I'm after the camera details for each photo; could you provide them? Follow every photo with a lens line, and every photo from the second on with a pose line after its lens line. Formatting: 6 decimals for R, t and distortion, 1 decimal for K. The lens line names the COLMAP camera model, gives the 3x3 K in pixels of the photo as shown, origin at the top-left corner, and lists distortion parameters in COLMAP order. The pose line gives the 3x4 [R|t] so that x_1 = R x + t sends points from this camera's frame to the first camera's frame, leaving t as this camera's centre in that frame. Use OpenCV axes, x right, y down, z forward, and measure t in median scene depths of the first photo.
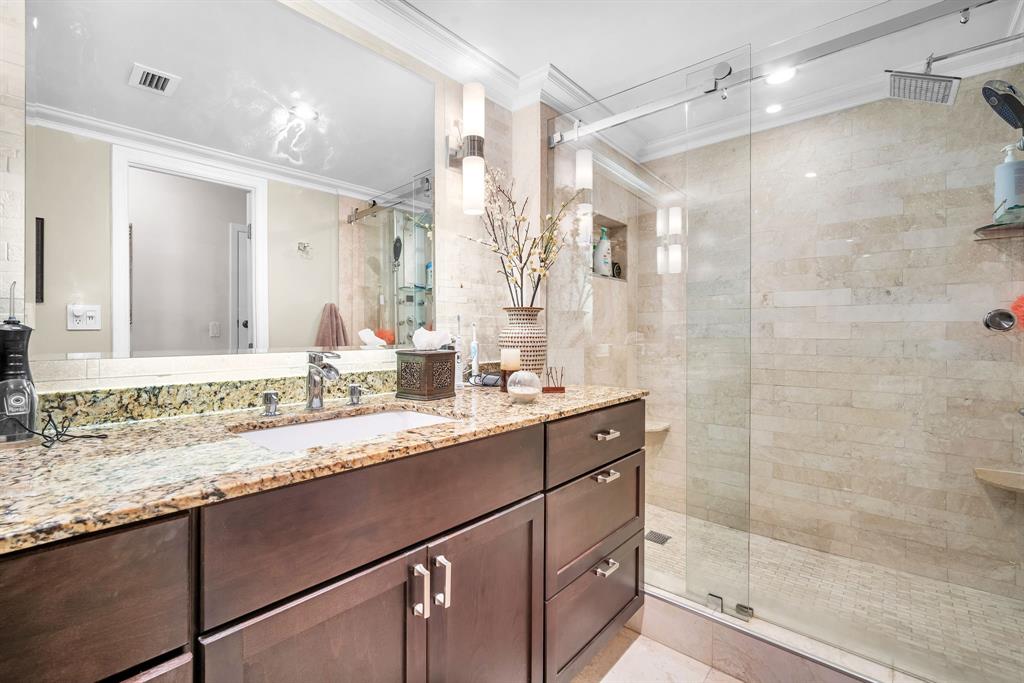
lens RADIAL K [[443.8, 0, 507.0], [0, 443.8, 336.9], [0, 0, 1]] dist [-0.012942, 0.002576]
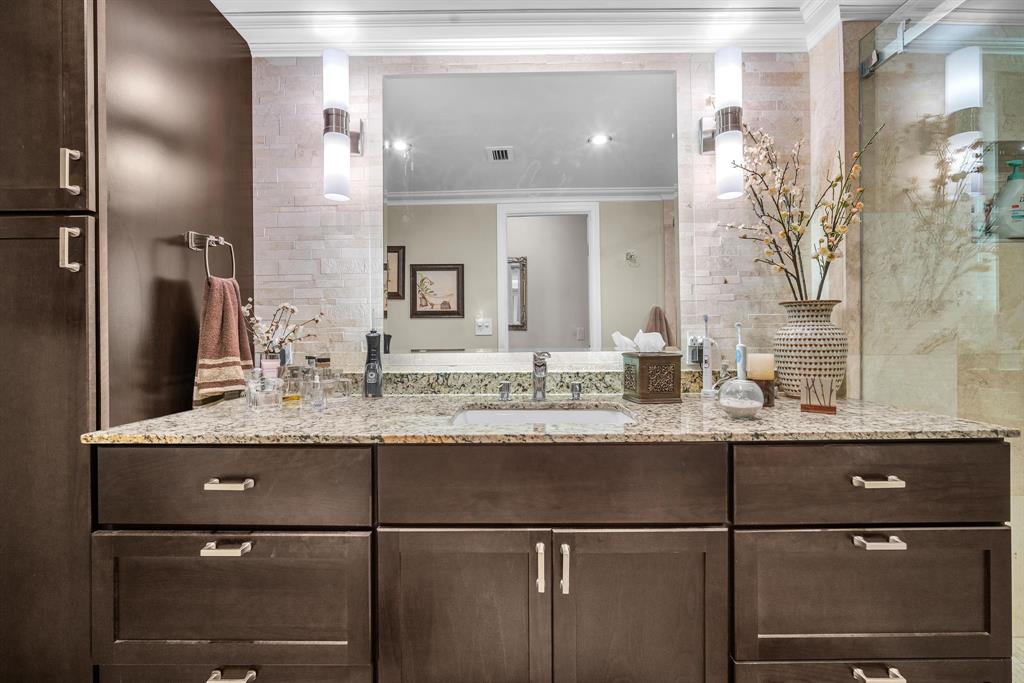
lens RADIAL K [[443.8, 0, 504.3], [0, 443.8, 341.4], [0, 0, 1]] dist [-0.012942, 0.002576]
pose [[0.661459, 0.000763, -0.749981, 0.360301], [0.002634, 0.999991, 0.003341, 0.000699], [0.749976, -0.004186, 0.661451, 0.120251]]
